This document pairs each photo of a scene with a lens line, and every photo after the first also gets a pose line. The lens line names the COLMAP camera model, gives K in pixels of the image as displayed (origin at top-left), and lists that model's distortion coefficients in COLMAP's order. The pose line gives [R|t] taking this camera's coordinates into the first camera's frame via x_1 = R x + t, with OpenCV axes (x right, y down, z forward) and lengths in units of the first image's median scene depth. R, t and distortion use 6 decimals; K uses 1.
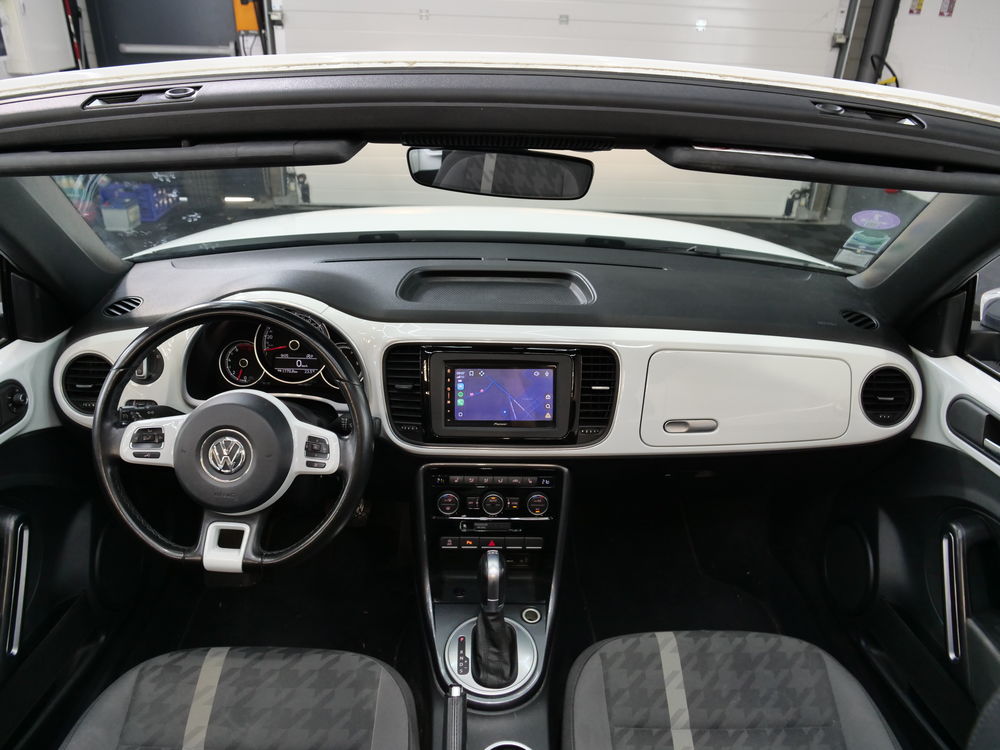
lens RADIAL K [[740.4, 0, 500.3], [0, 740.4, 372.6], [0, 0, 1]] dist [-0.038739, 0.008780]
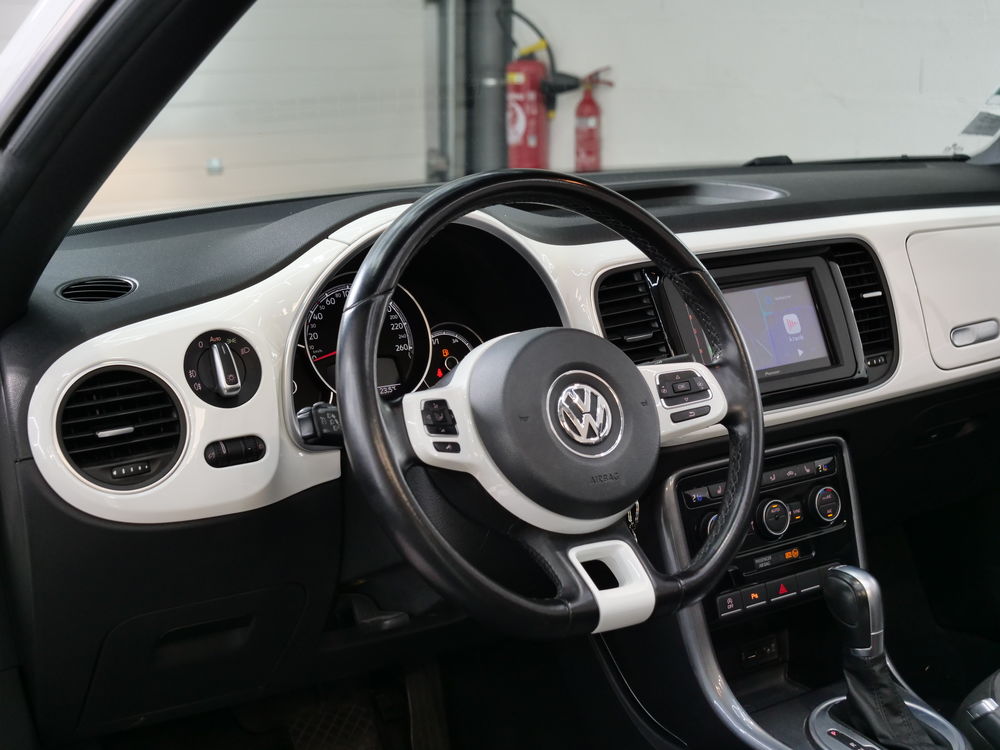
lens RADIAL K [[1571.2, 0, 500.0], [0, 1571.2, 375.0], [0, 0, 1]] dist [-0.004116, 0.027972]
pose [[0.833780, -0.161929, 0.527816, -0.895541], [0.284554, 0.945299, -0.159494, 0.217837], [-0.473117, 0.283175, 0.834249, 0.001673]]
